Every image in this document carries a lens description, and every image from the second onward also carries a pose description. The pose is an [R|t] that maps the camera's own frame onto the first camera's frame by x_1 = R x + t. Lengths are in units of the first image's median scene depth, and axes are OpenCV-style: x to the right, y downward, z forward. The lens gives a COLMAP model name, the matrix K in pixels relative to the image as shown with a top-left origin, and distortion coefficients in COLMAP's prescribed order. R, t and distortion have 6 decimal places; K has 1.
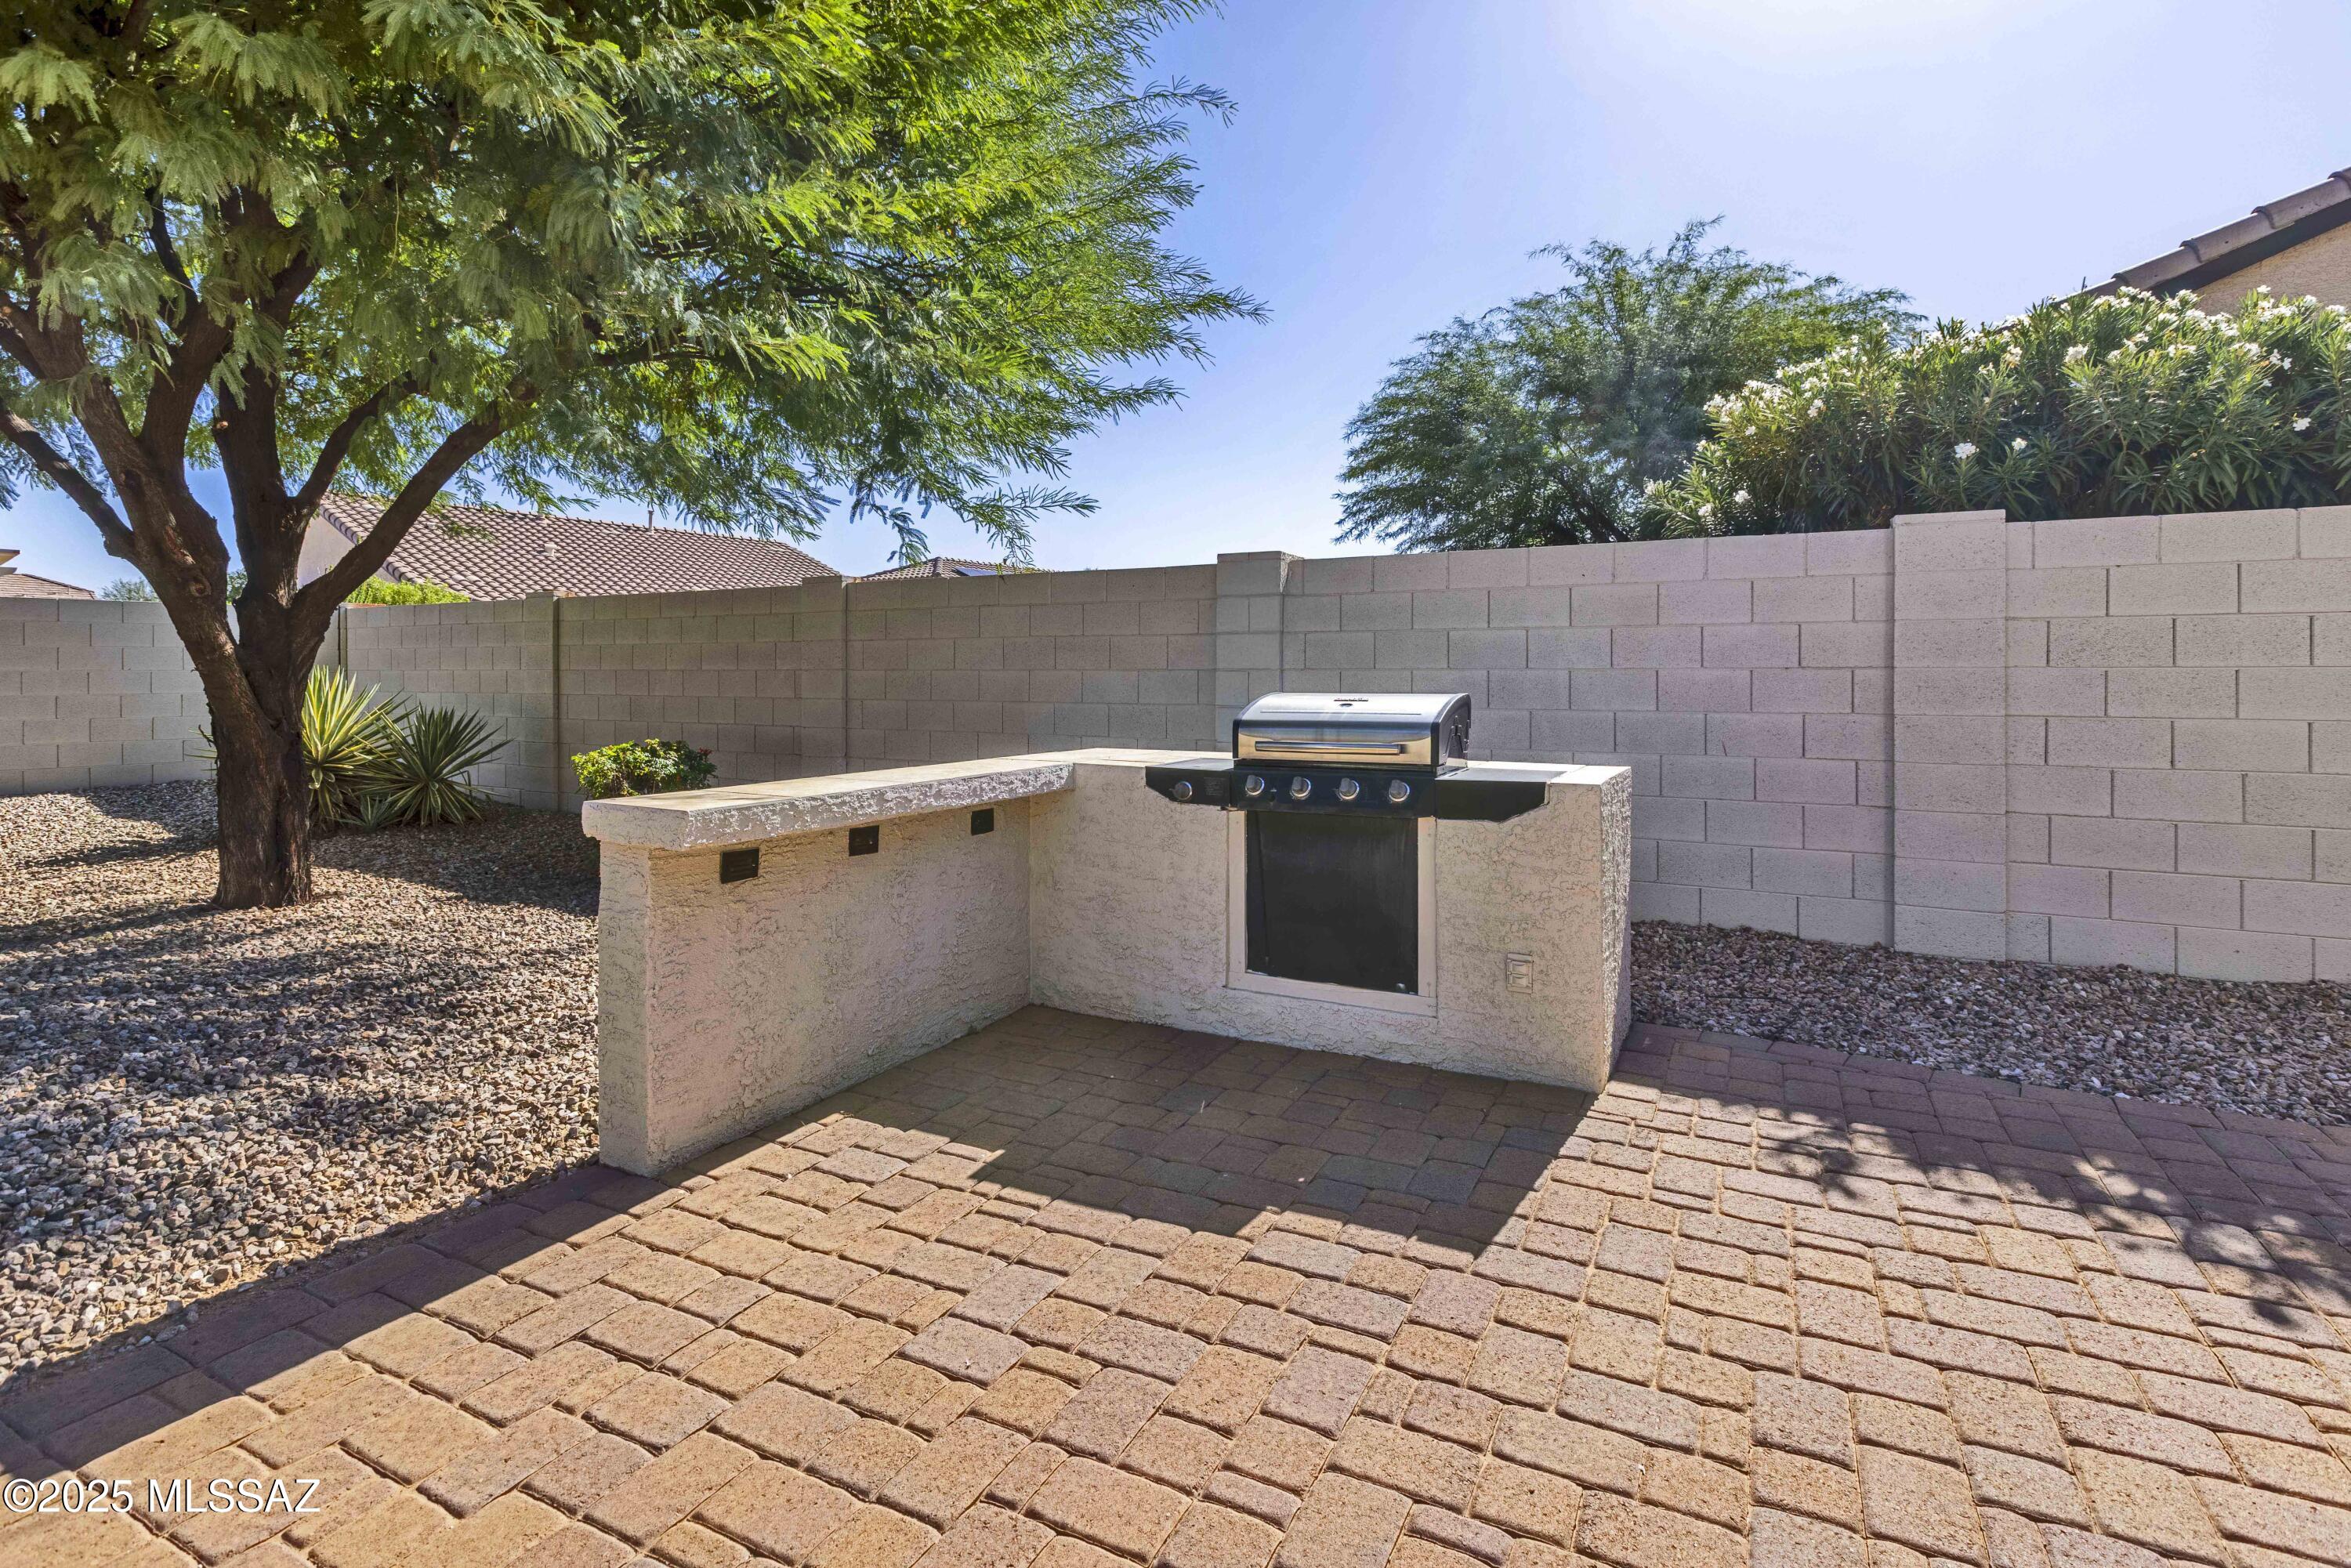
lens RADIAL K [[1107.5, 0, 1184.7], [0, 1107.5, 679.1], [0, 0, 1]] dist [0.004447, 0.000087]
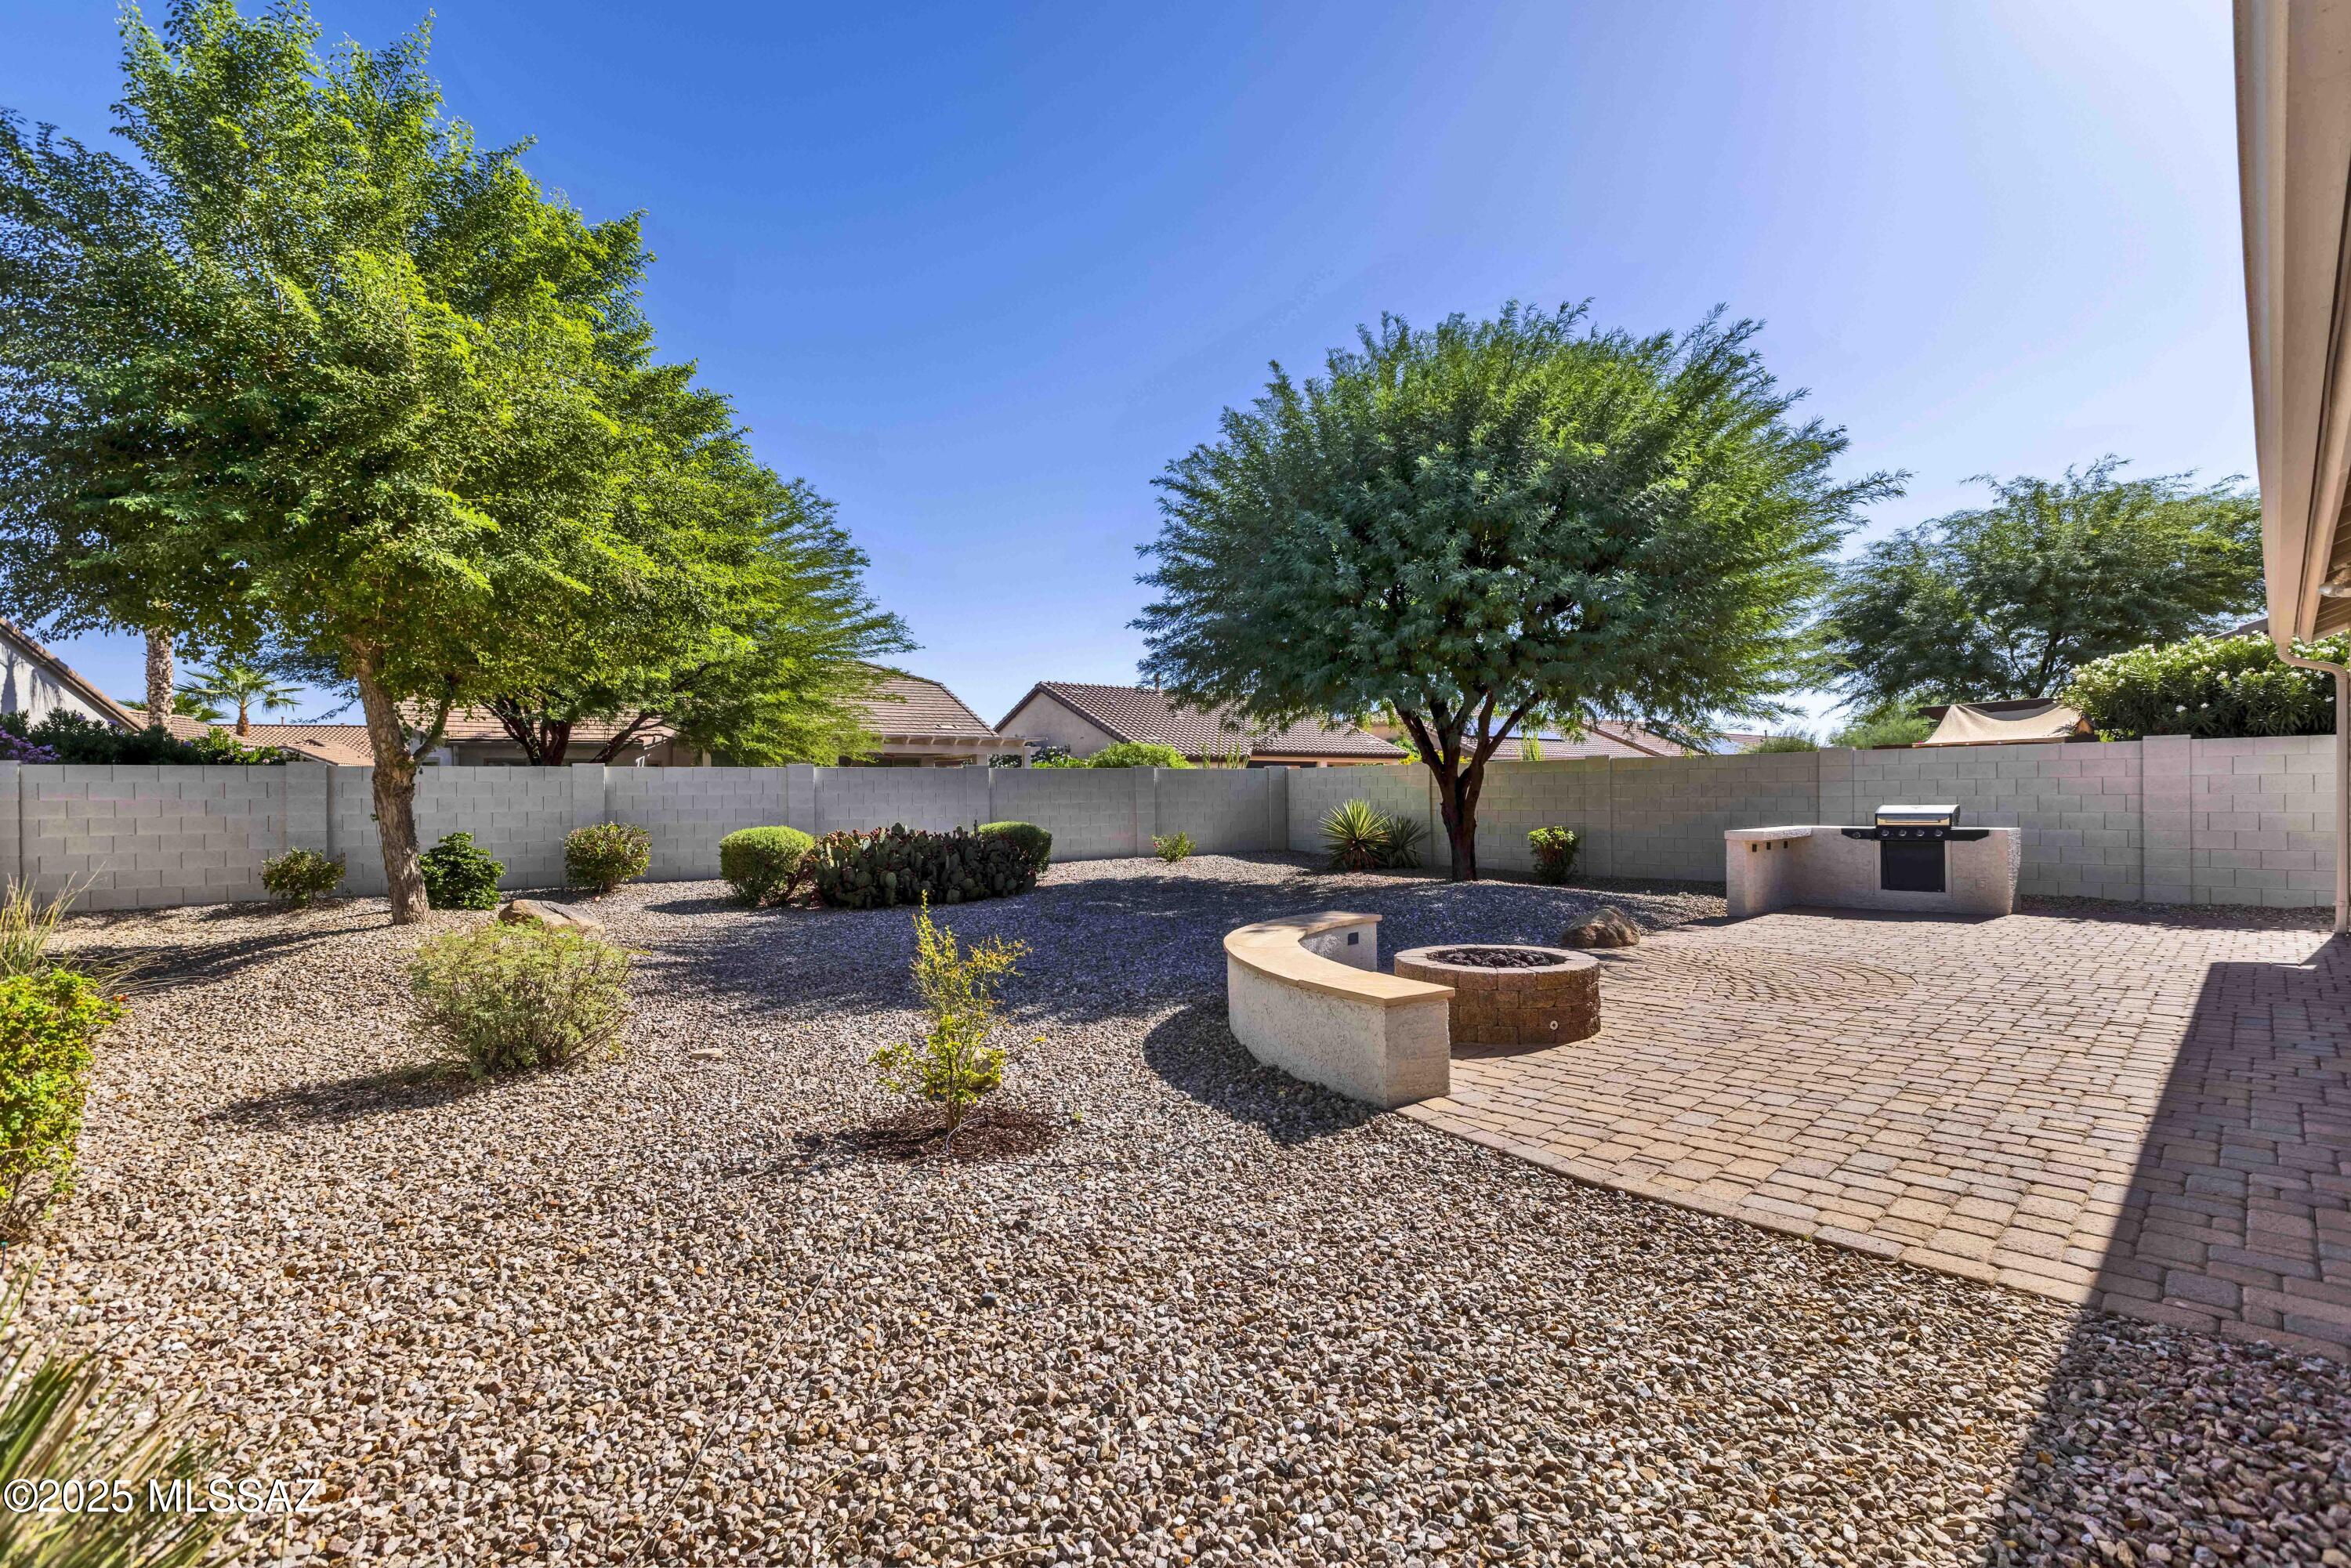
lens RADIAL K [[1089.3, 0, 1162.7], [0, 1089.3, 801.3], [0, 0, 1]] dist [0.002118, 0.000017]
pose [[0.948939, -0.009700, -0.315312, -0.934722], [0.010932, 0.999938, 0.002139, -0.030378], [0.315271, -0.005477, 0.948986, -2.722445]]
